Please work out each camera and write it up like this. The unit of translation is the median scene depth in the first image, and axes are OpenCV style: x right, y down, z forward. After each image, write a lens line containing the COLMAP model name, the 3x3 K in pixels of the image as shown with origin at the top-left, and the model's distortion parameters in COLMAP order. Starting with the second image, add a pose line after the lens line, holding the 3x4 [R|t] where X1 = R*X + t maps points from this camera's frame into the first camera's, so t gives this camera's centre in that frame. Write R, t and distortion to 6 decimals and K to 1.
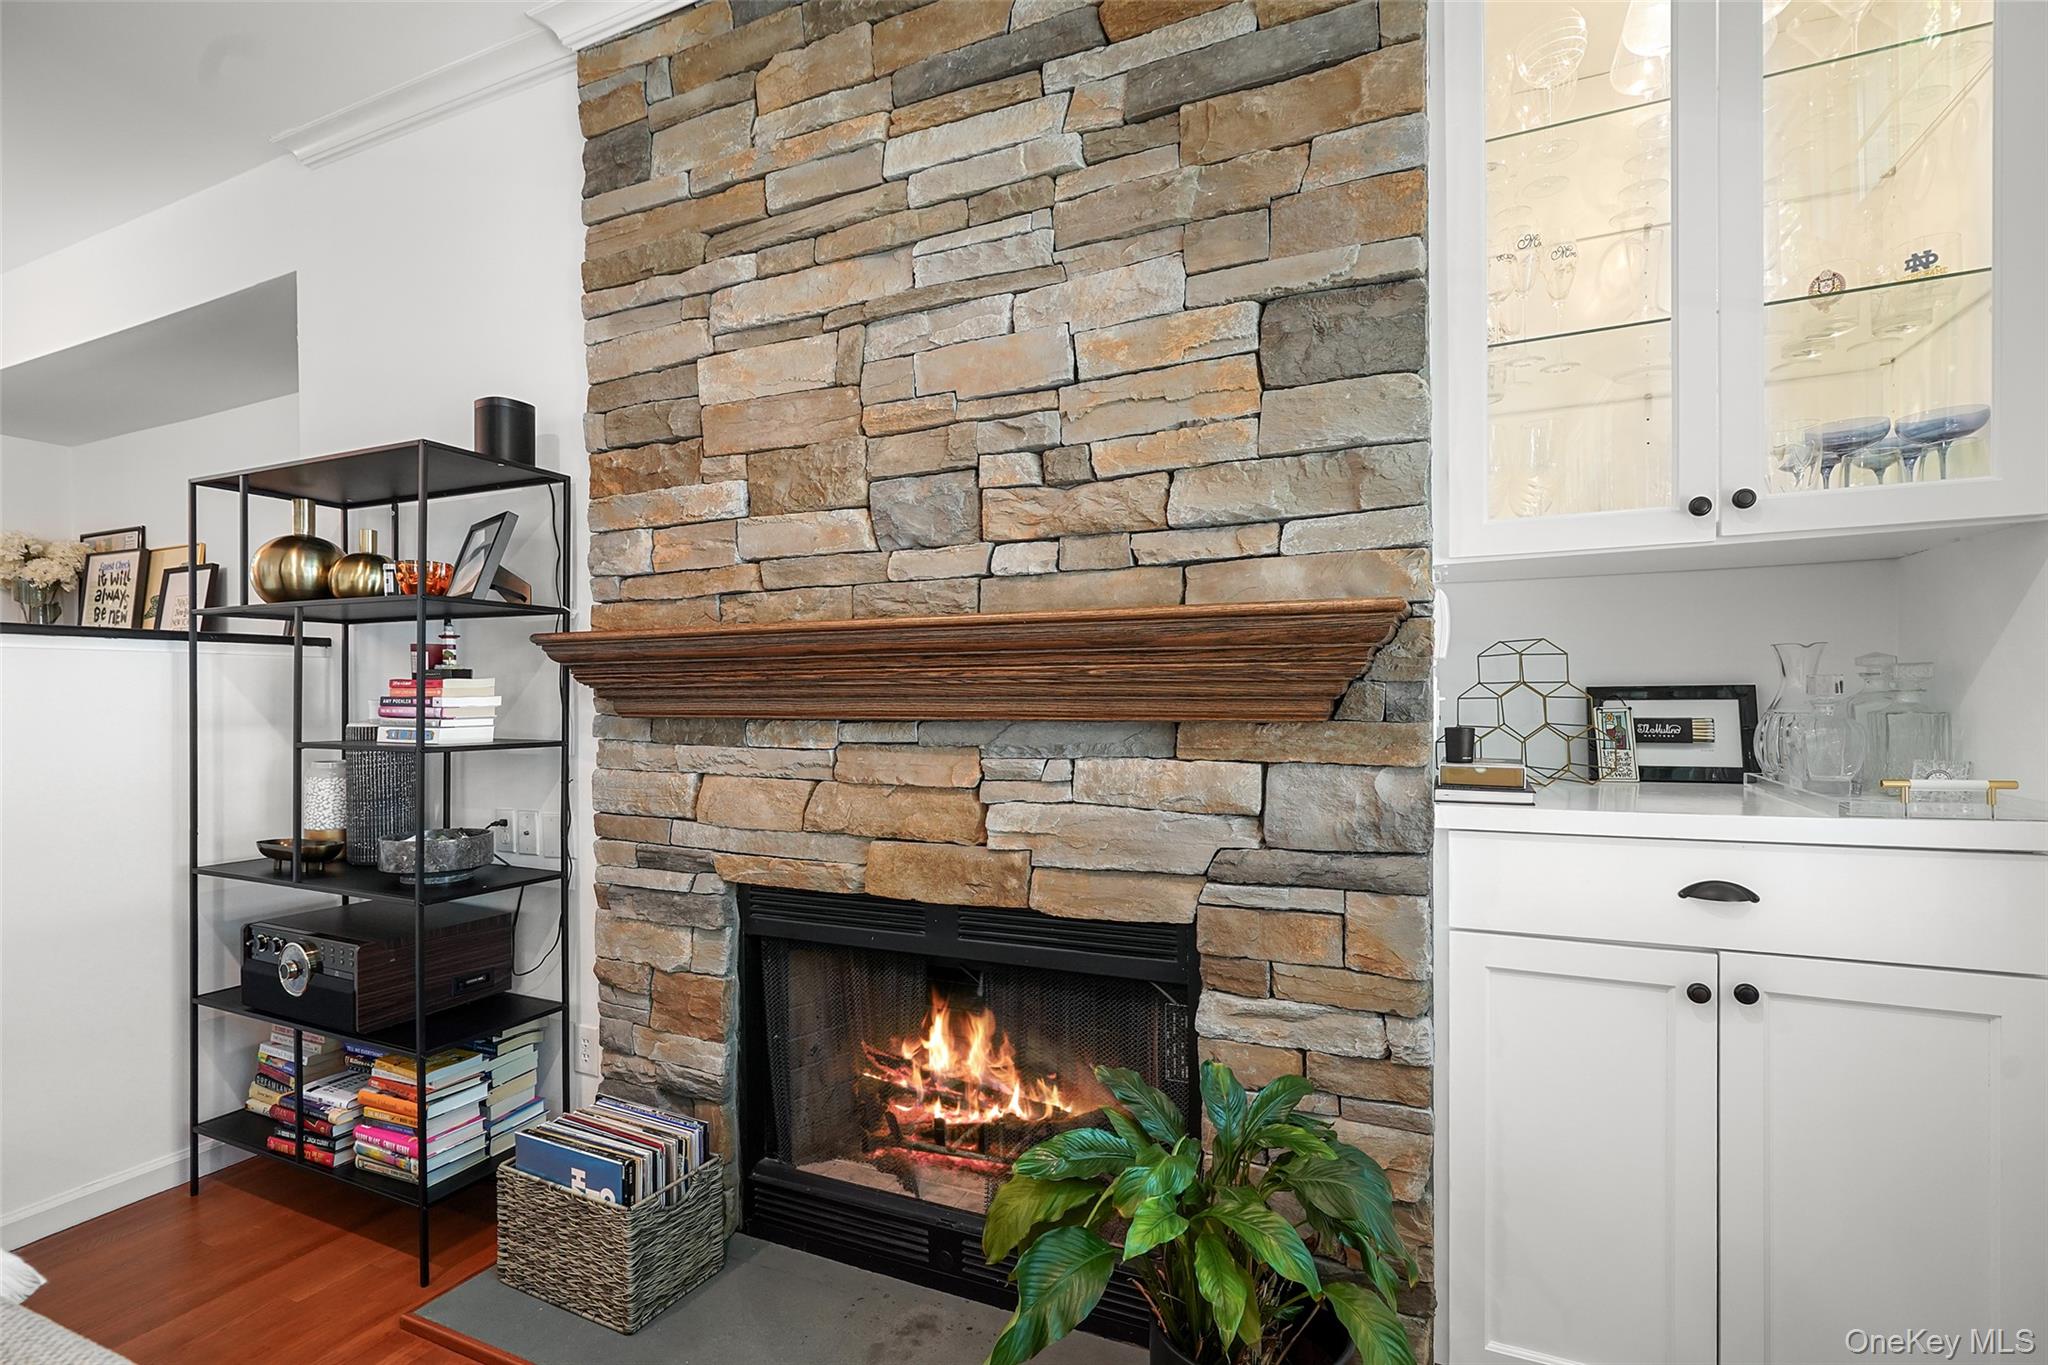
lens RADIAL K [[948.5, 0, 1018.6], [0, 948.5, 699.9], [0, 0, 1]] dist [-0.003971, 0.002724]
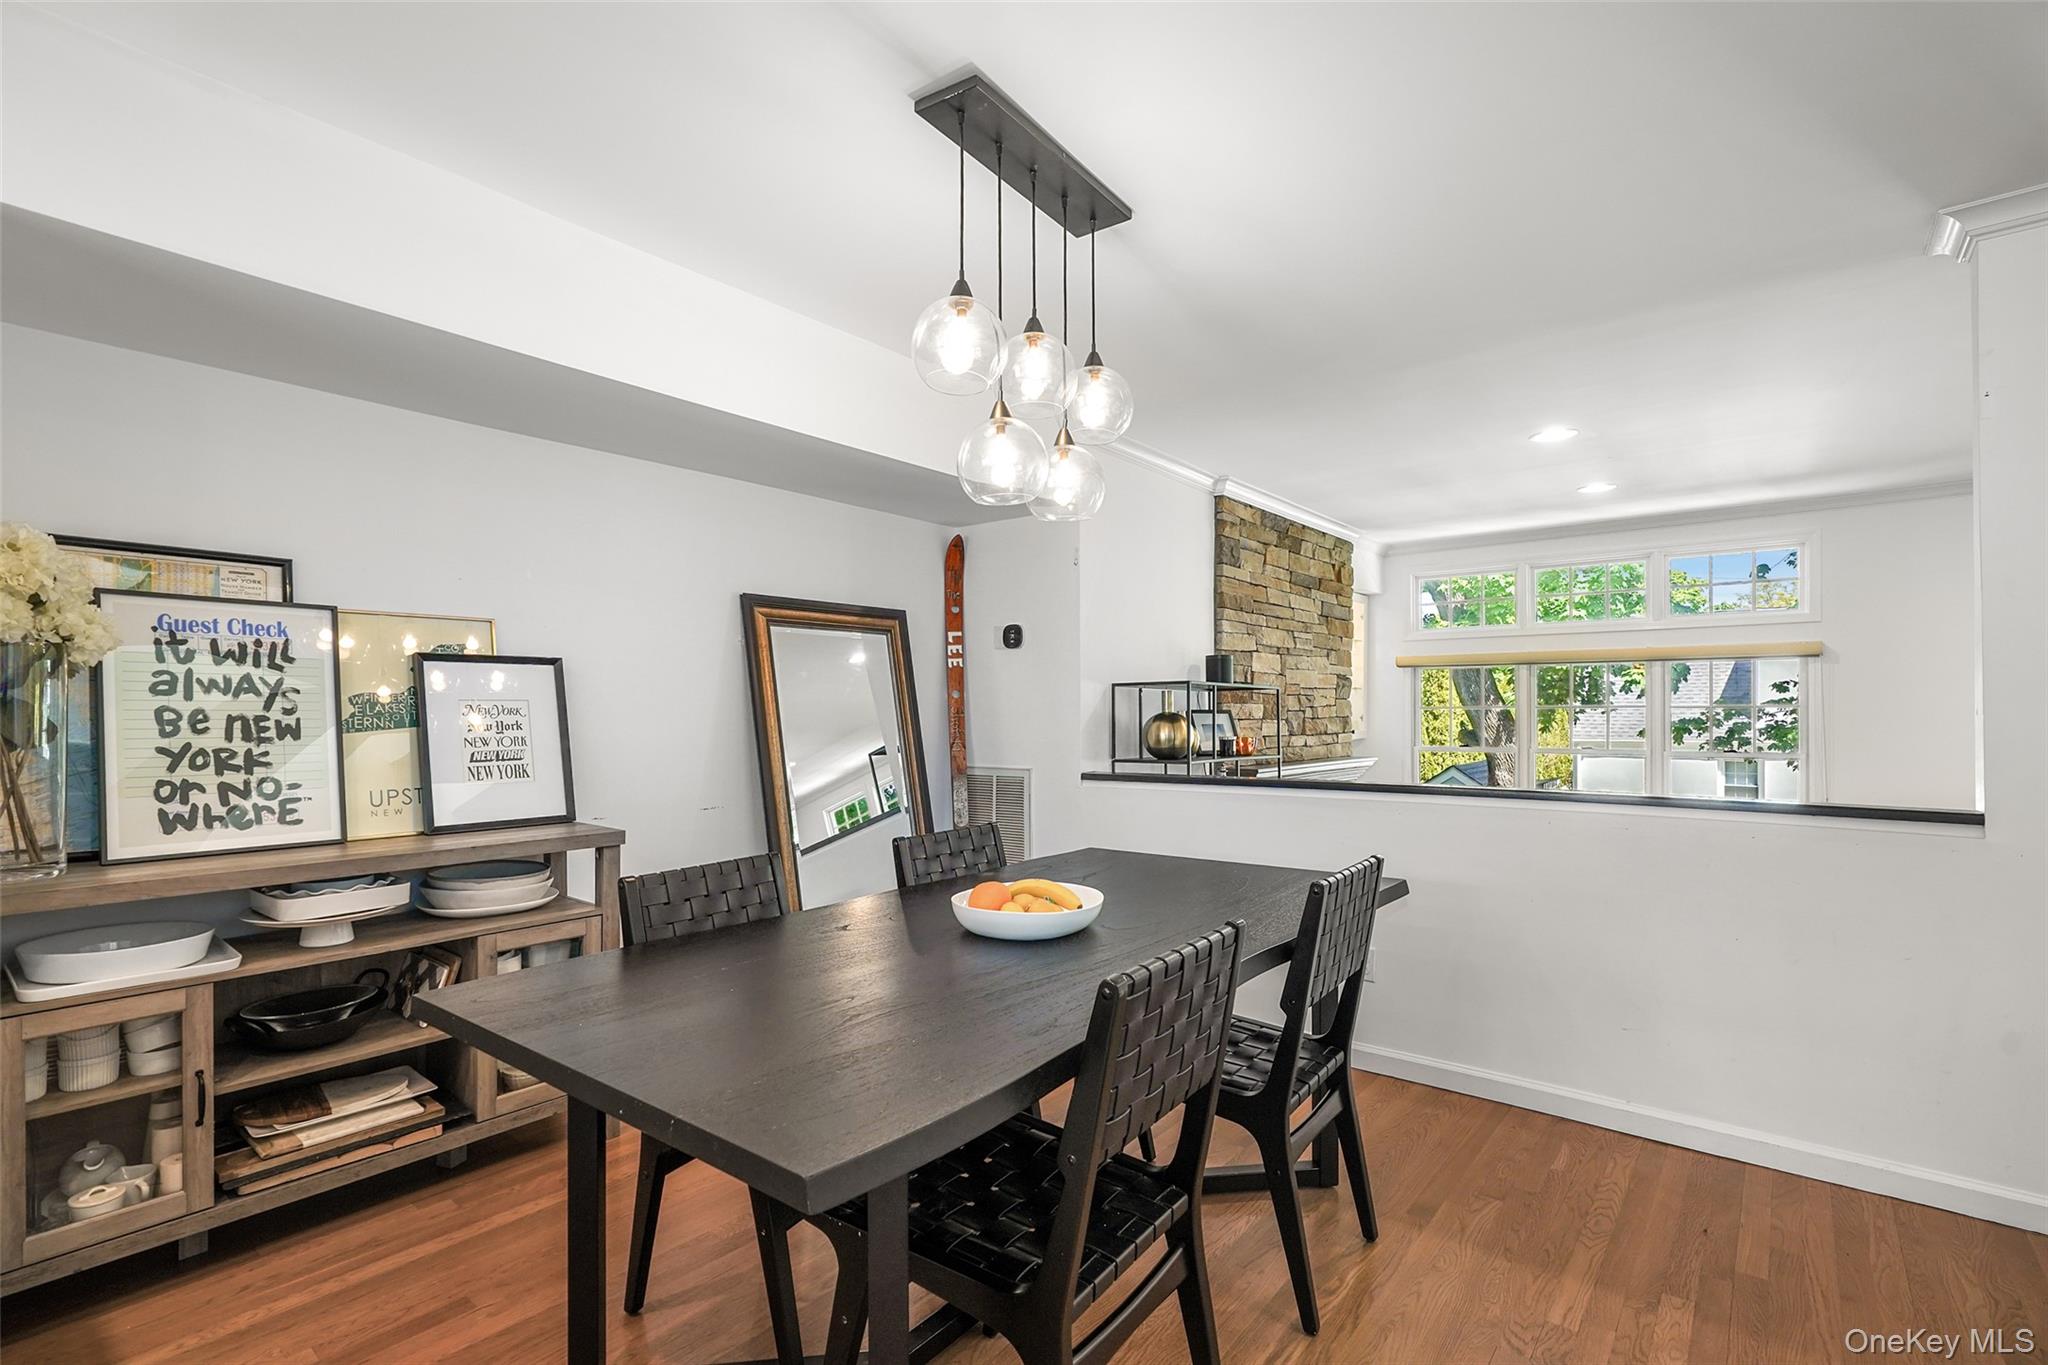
lens RADIAL K [[948.5, 0, 1021.9], [0, 948.5, 718.9], [0, 0, 1]] dist [-0.003971, 0.002724]
pose [[0.249455, 0.001492, 0.968385, -2.392555], [0.005104, 0.999983, -0.002855, -0.158193], [-0.968373, 0.005655, 0.249443, 0.820184]]
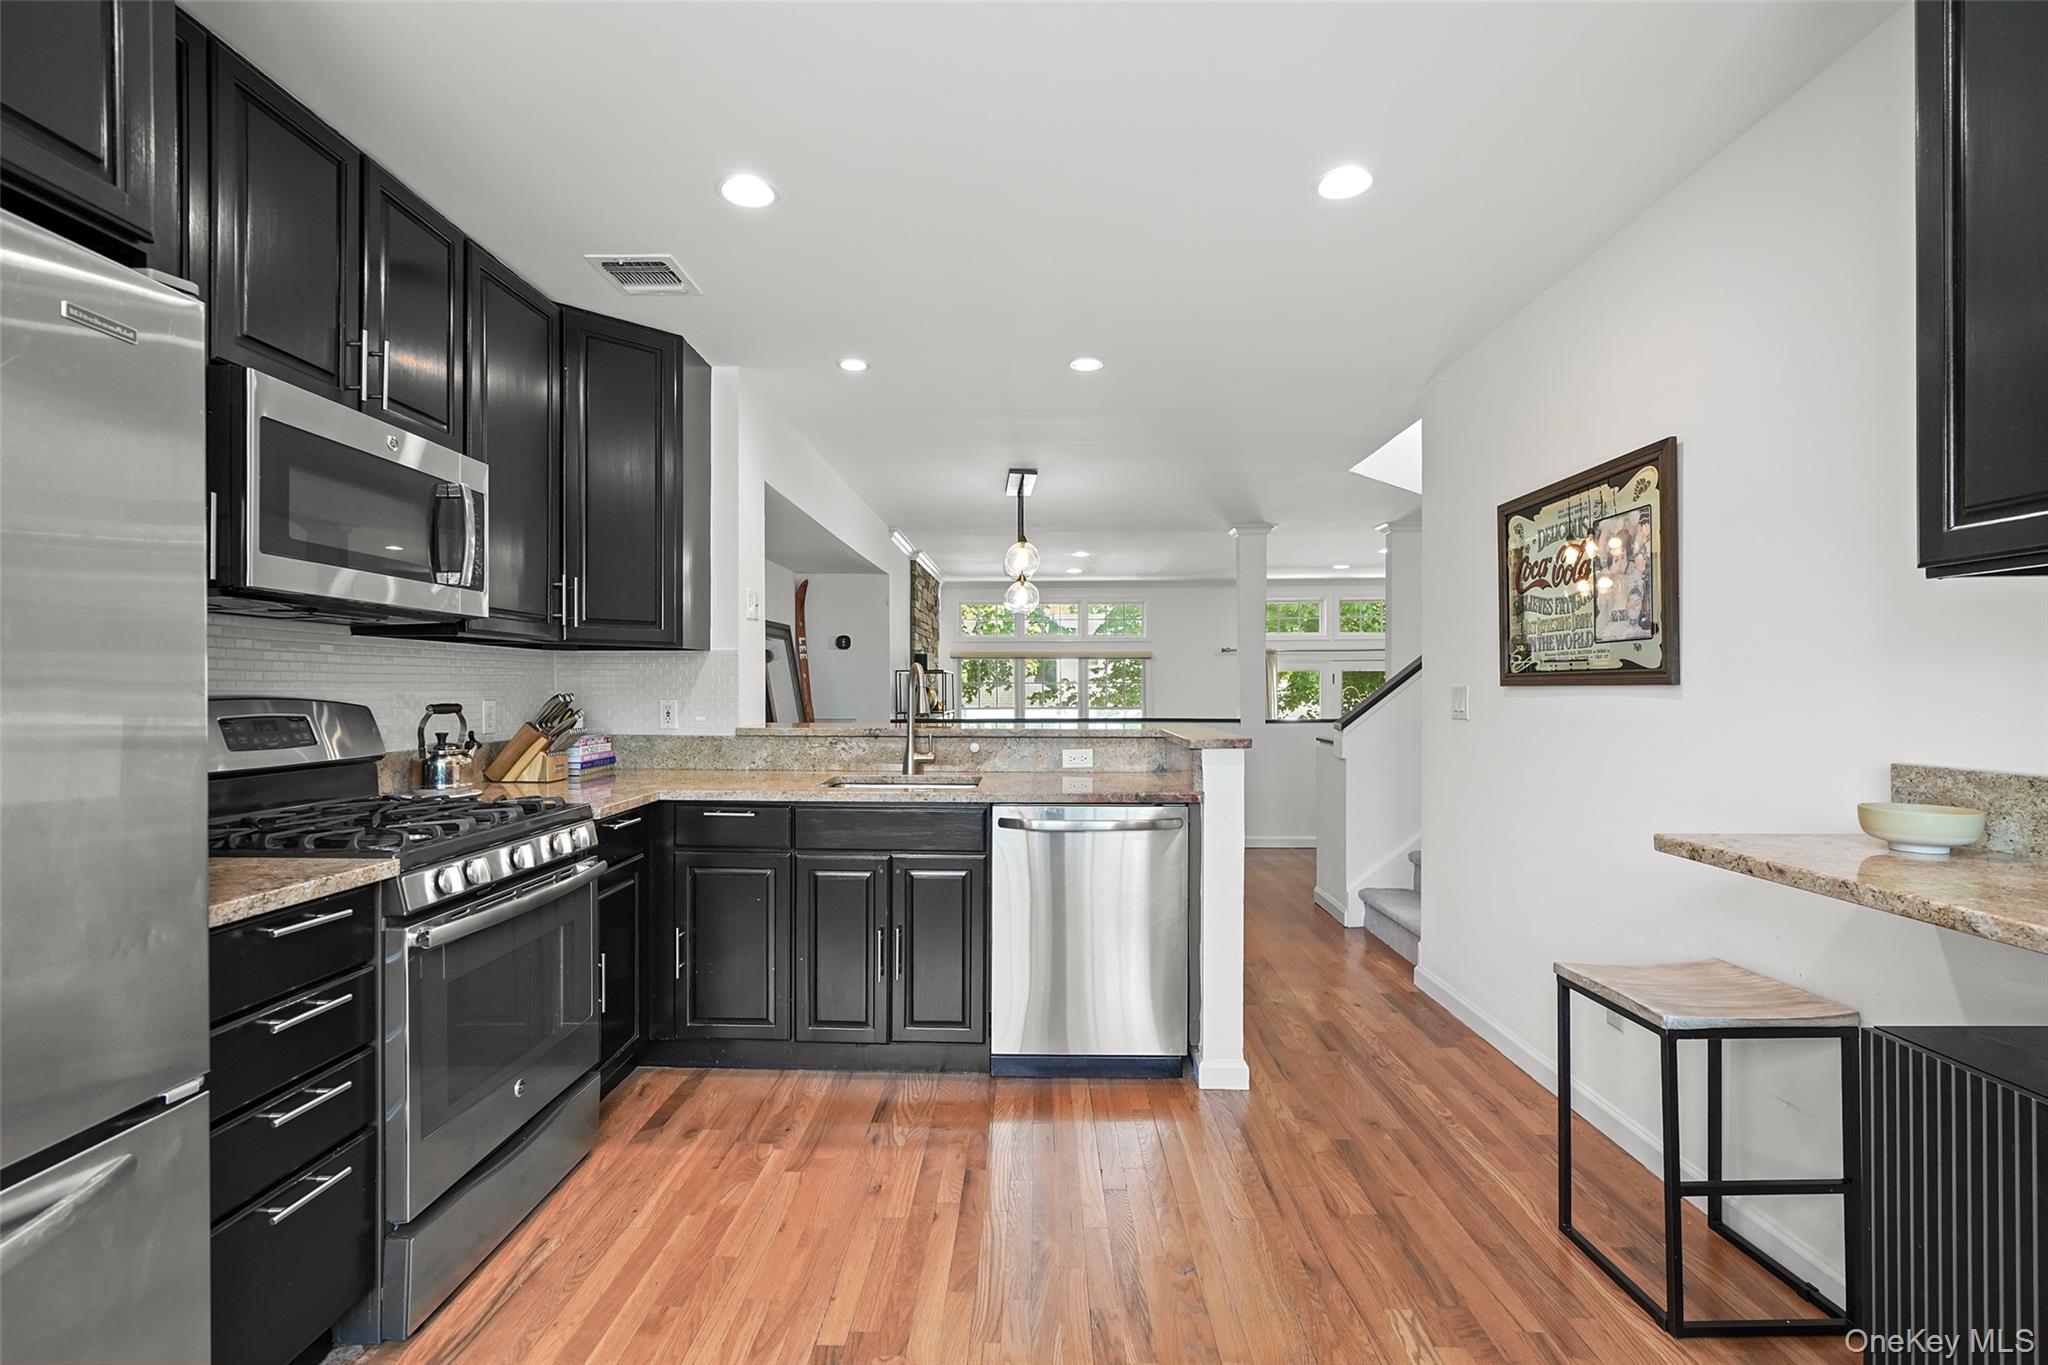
lens RADIAL K [[948.5, 0, 1039.4], [0, 948.5, 682.5], [0, 0, 1]] dist [-0.003971, 0.002724]
pose [[-0.428943, 0.008242, 0.903294, -3.643133], [0.006439, 0.999961, -0.006067, -0.164475], [-0.903309, 0.003214, -0.428979, 1.956732]]
